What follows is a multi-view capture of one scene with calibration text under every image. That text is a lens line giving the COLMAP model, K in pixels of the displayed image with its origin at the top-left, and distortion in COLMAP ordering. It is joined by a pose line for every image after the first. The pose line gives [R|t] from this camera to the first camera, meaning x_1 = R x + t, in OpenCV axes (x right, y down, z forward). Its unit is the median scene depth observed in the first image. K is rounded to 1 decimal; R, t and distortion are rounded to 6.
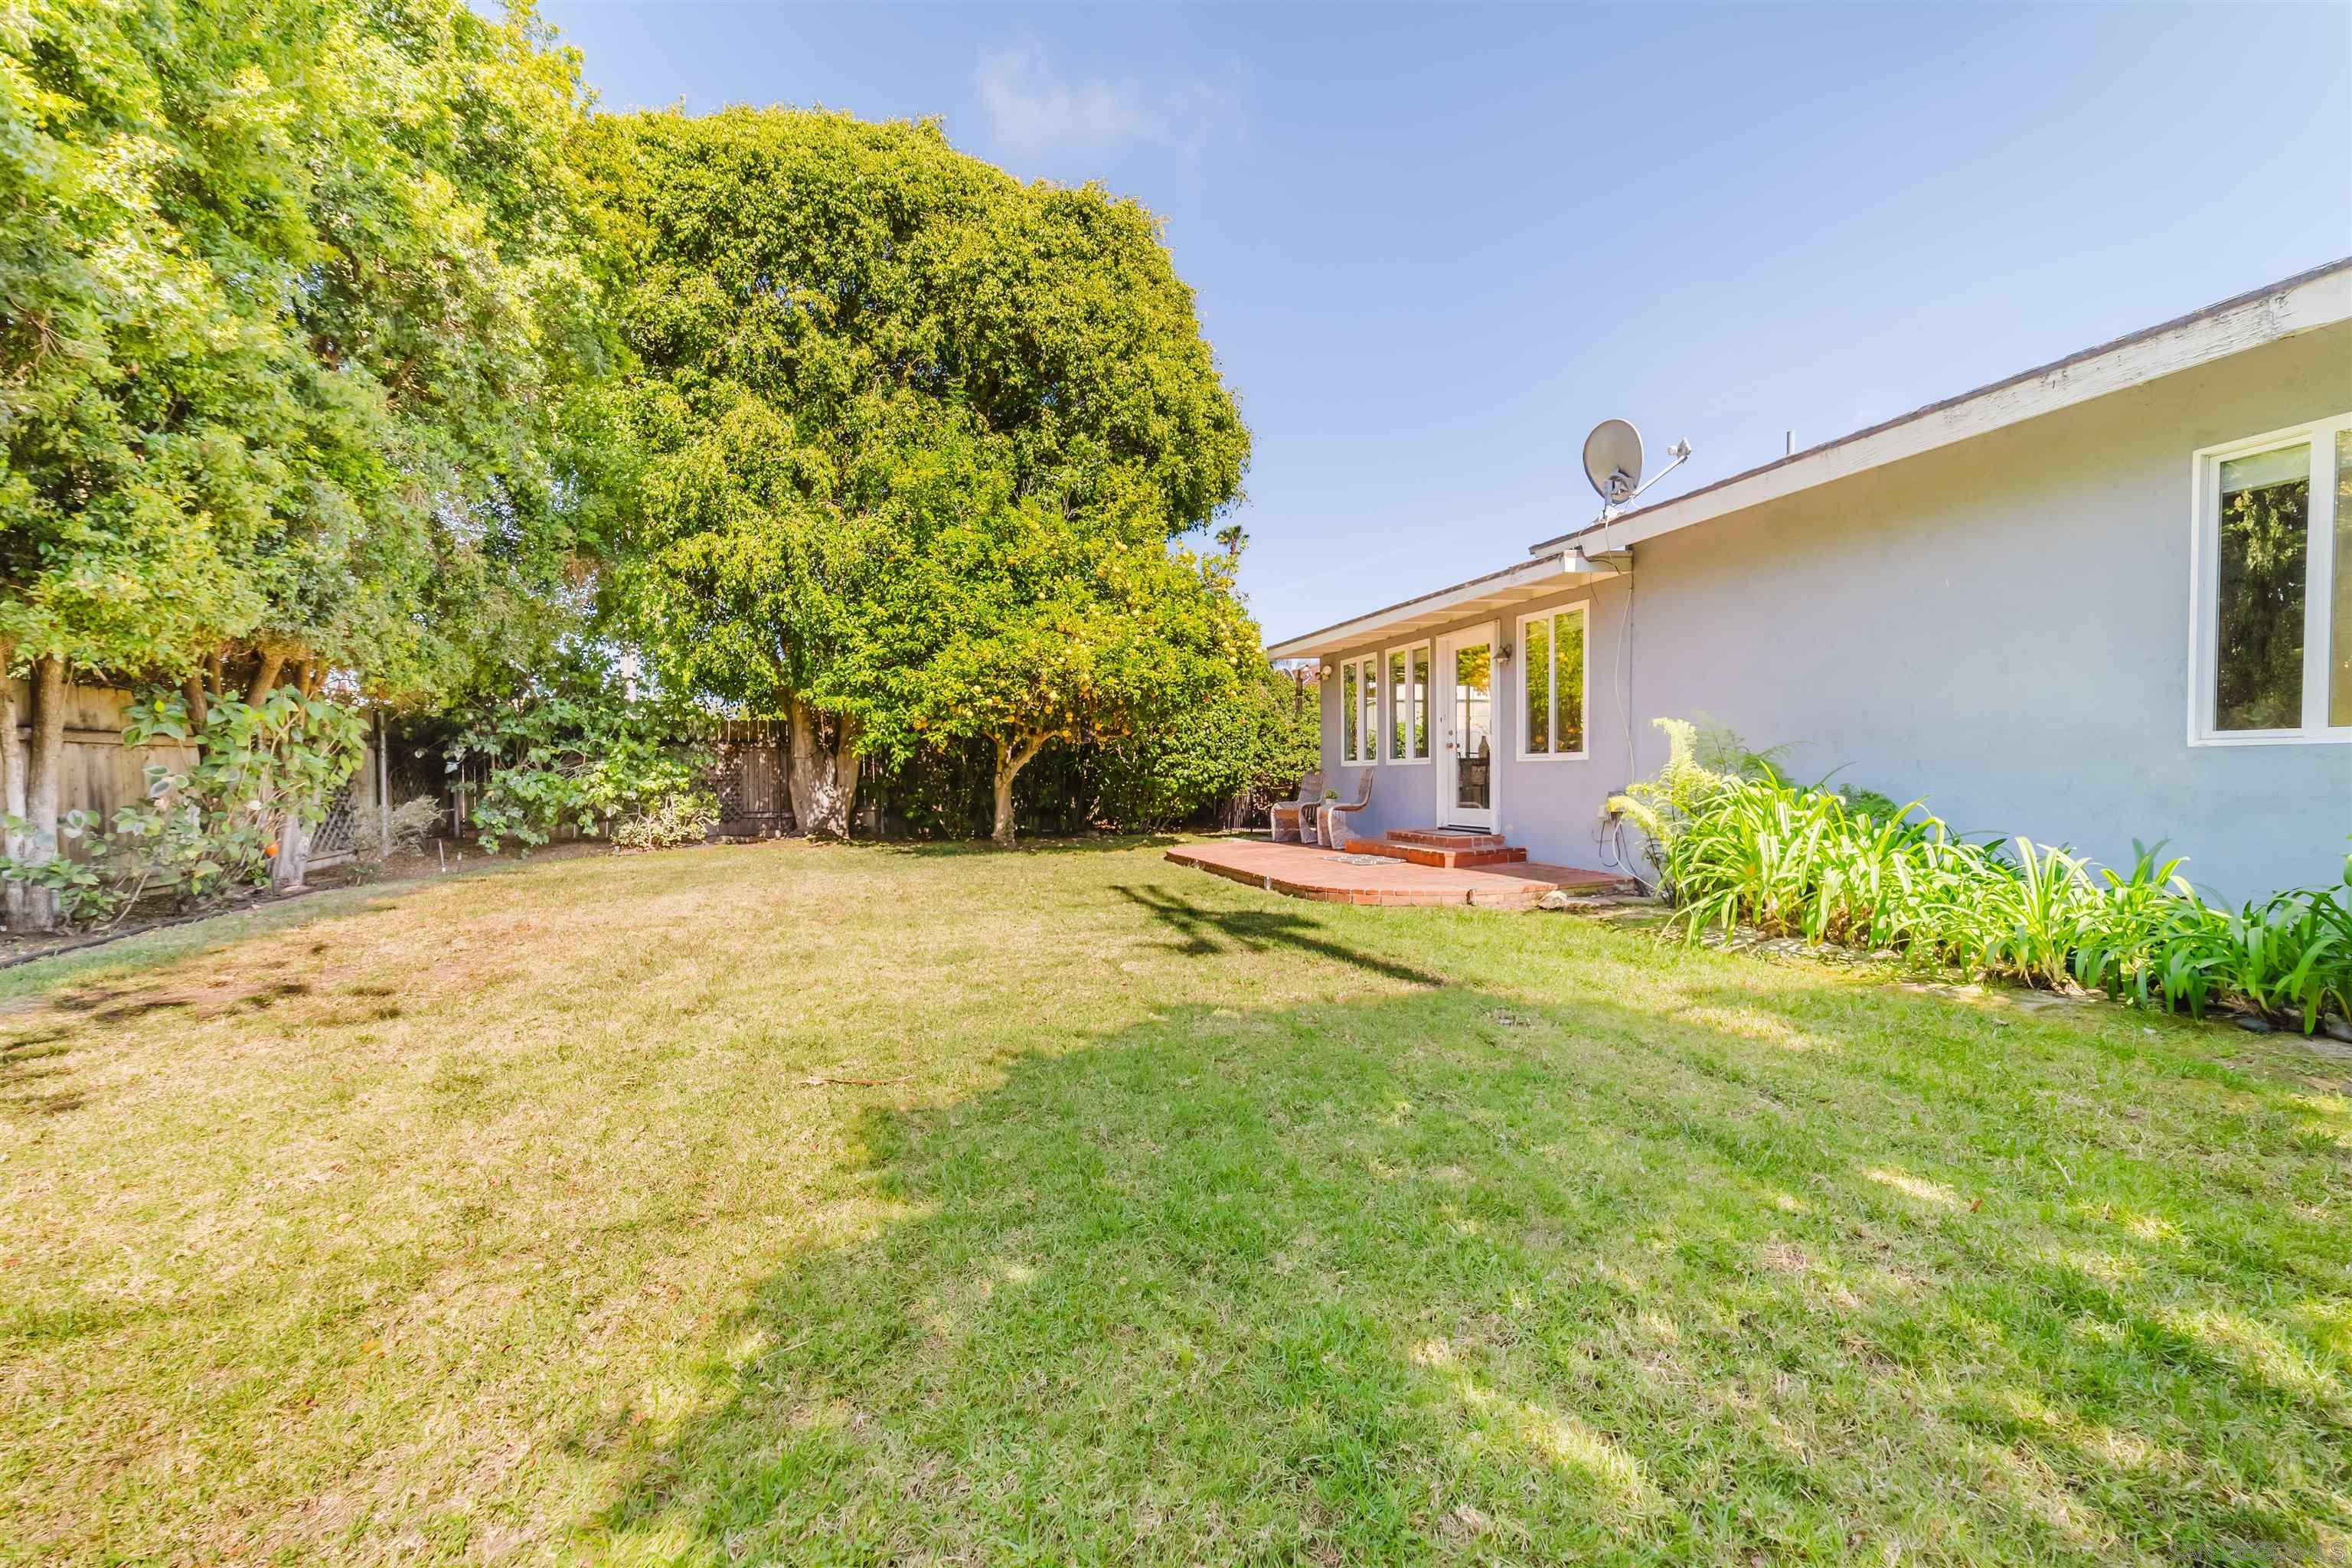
lens RADIAL K [[905.4, 0, 1185.1], [0, 905.4, 784.6], [0, 0, 1]] dist [-0.018871, 0.007281]
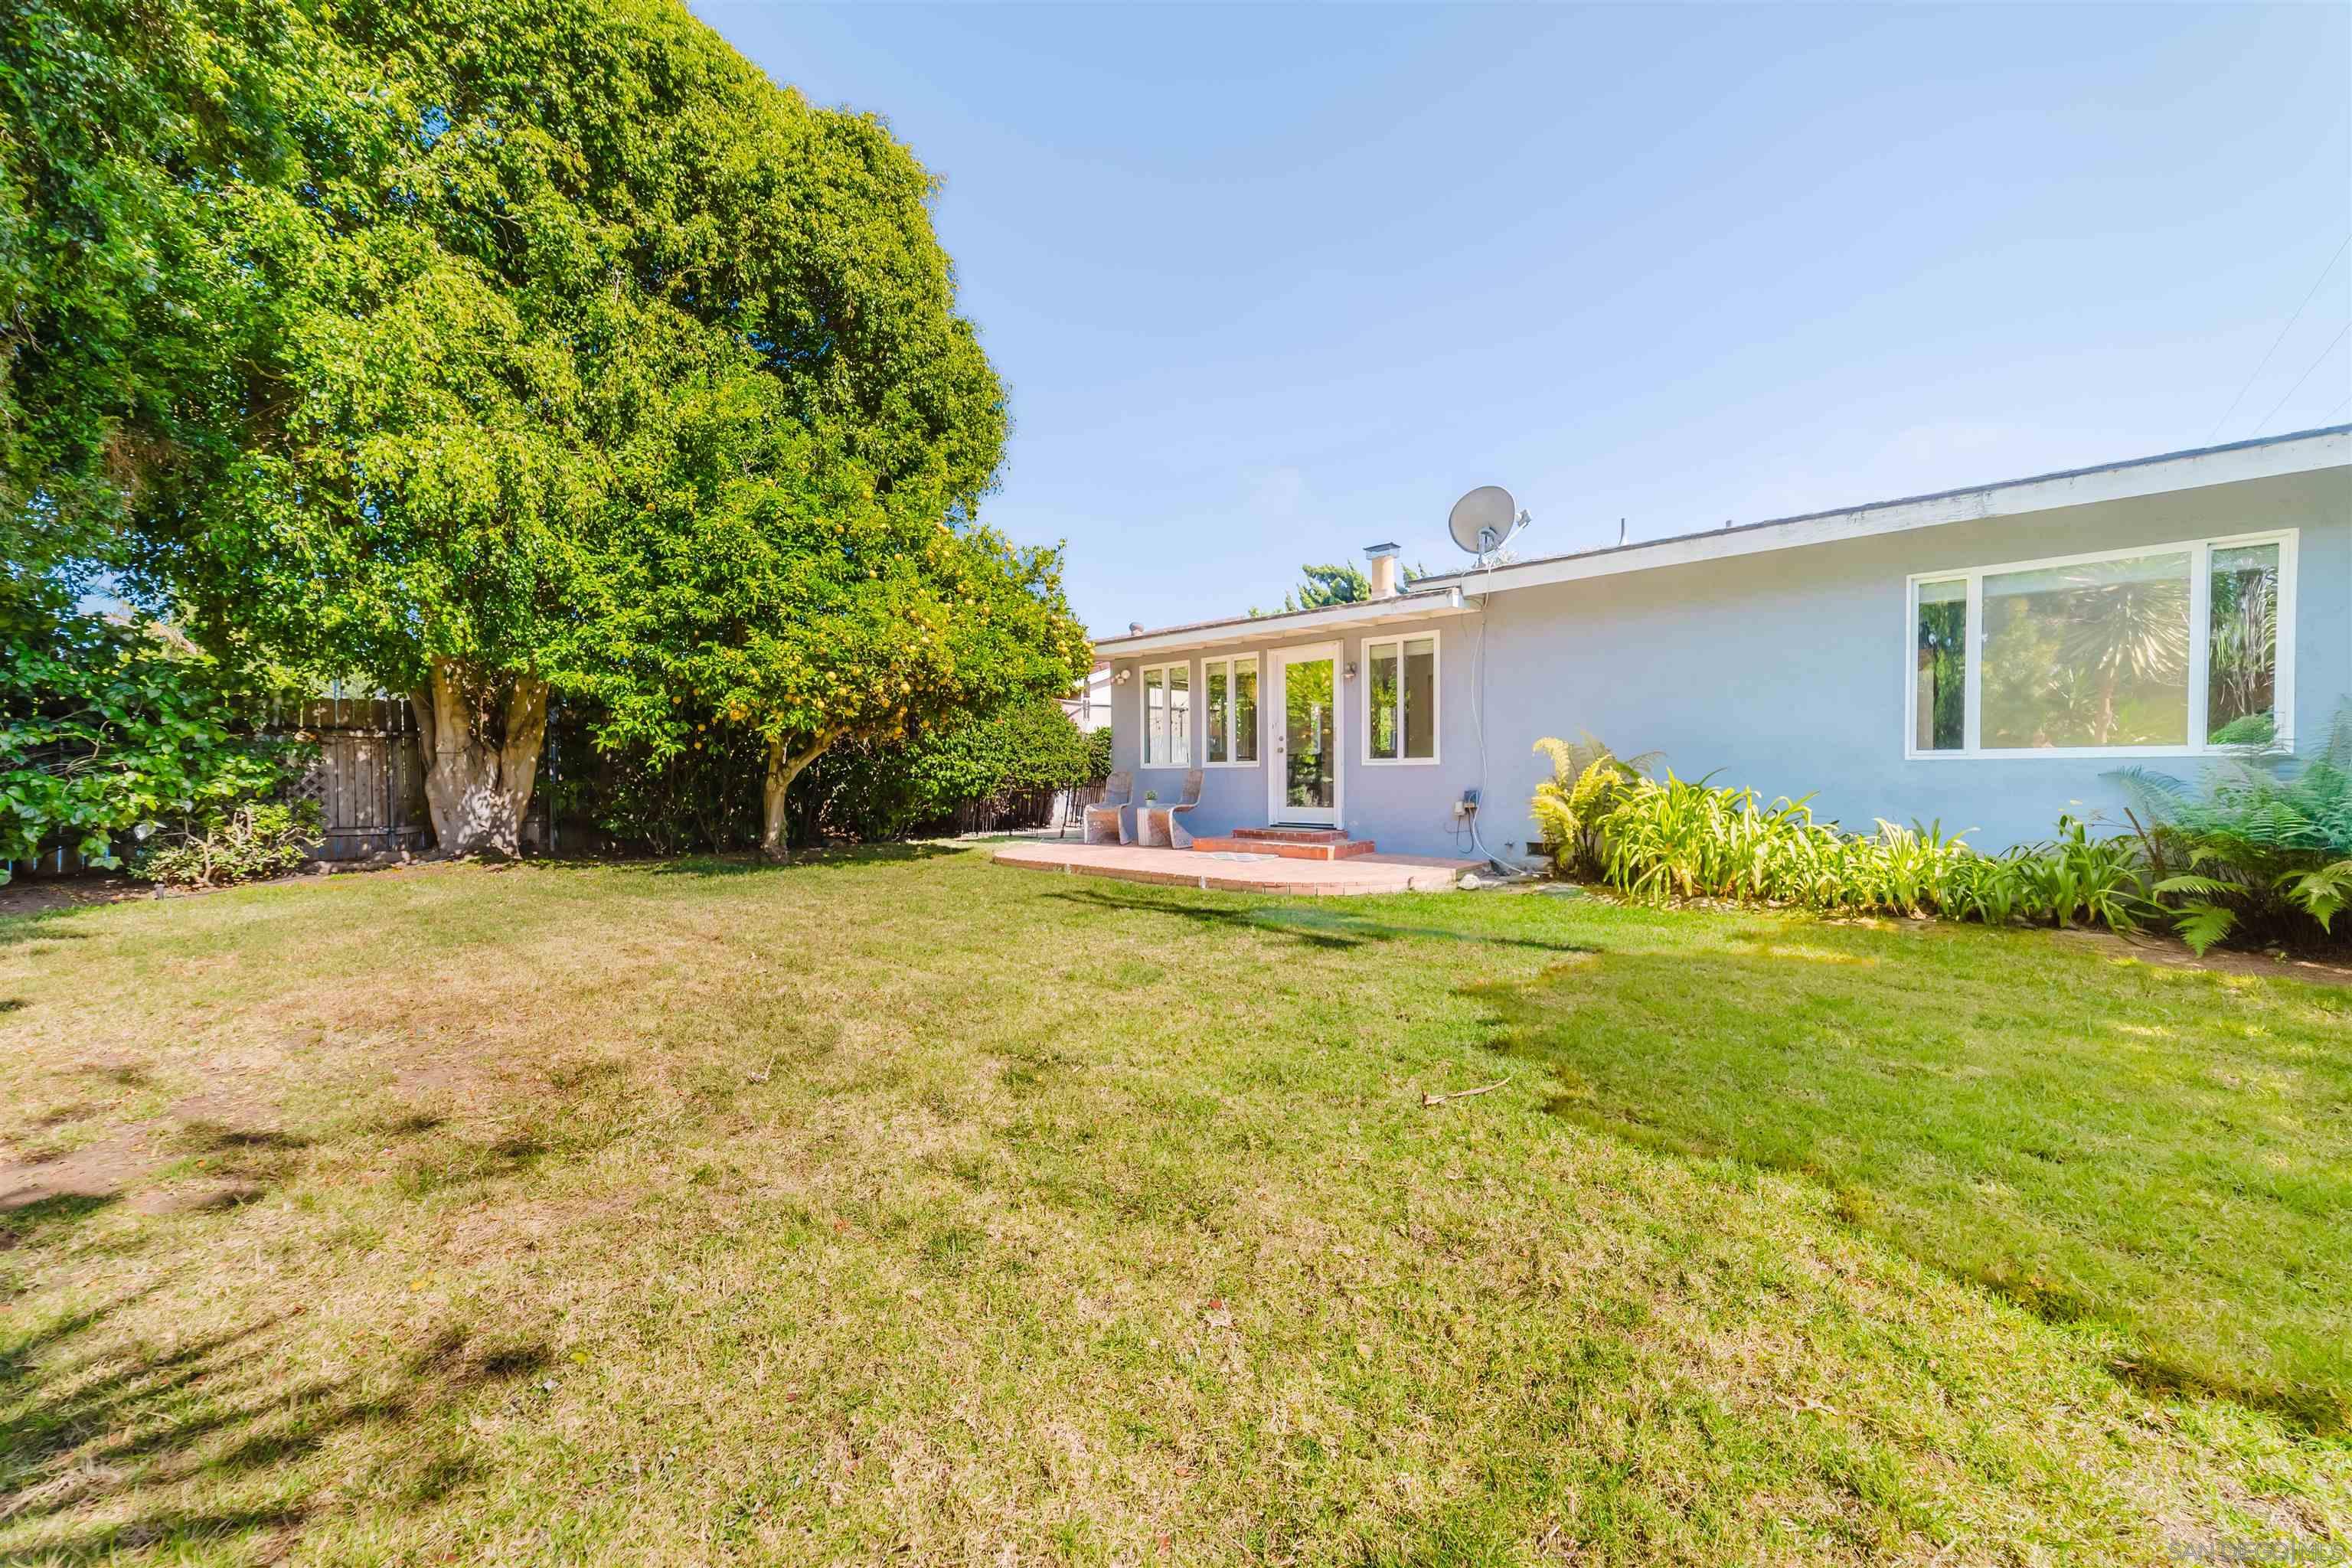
lens RADIAL K [[905.4, 0, 1179.4], [0, 905.4, 783.5], [0, 0, 1]] dist [-0.018871, 0.007281]
pose [[0.879800, -0.001675, 0.475341, -0.297849], [0.003413, 0.999990, -0.002793, -0.000185], [-0.475332, 0.004080, 0.879797, 0.079748]]
